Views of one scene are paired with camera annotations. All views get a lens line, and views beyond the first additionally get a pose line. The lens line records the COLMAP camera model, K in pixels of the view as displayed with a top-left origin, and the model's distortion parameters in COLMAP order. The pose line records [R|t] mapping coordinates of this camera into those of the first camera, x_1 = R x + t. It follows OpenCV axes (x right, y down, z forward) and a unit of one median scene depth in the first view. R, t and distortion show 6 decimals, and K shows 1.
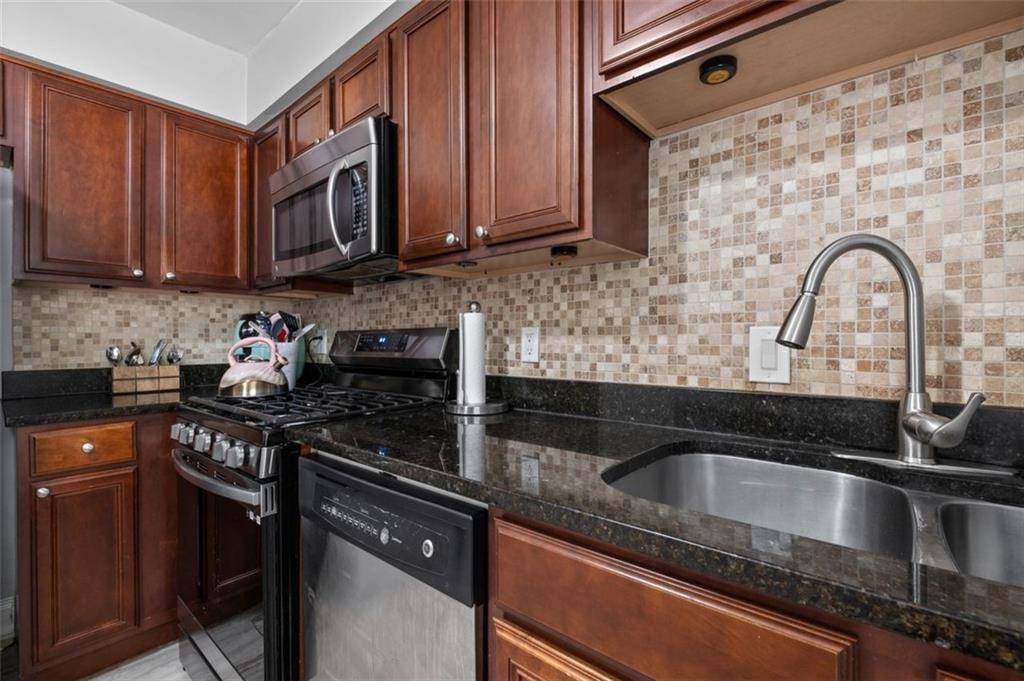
lens RADIAL K [[452.1, 0, 515.0], [0, 452.1, 336.4], [0, 0, 1]] dist [0.001775, -0.003082]
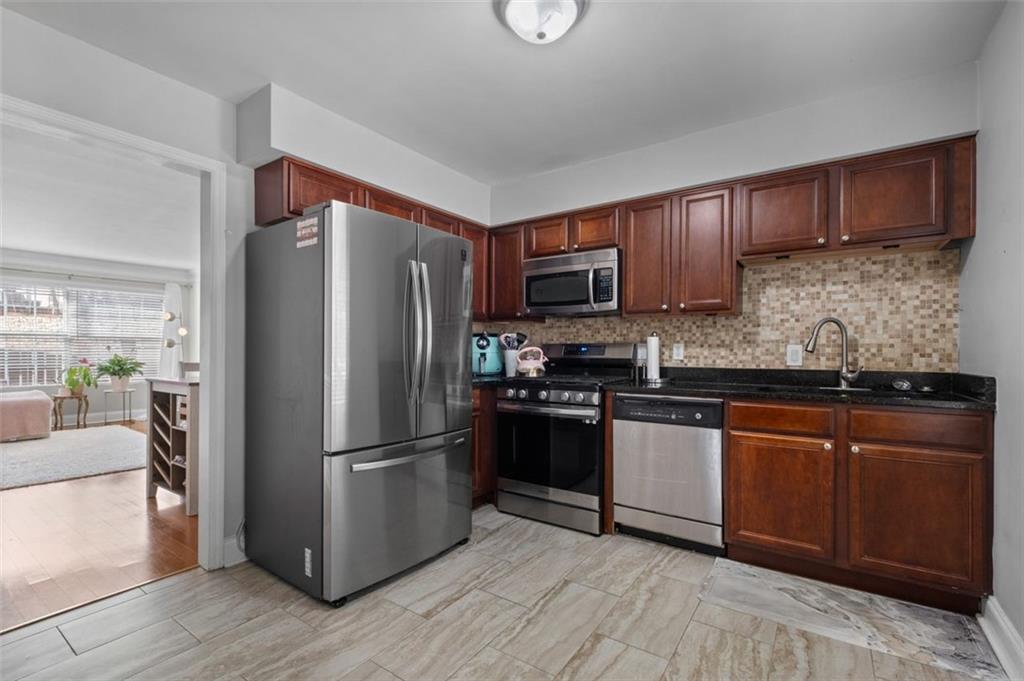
lens RADIAL K [[452.1, 0, 509.9], [0, 452.1, 349.4], [0, 0, 1]] dist [0.001775, -0.003082]
pose [[0.995951, 0.008641, 0.089485, -1.262229], [-0.008959, 0.999955, 0.003144, 0.009585], [-0.089453, -0.003933, 0.995983, -1.415222]]
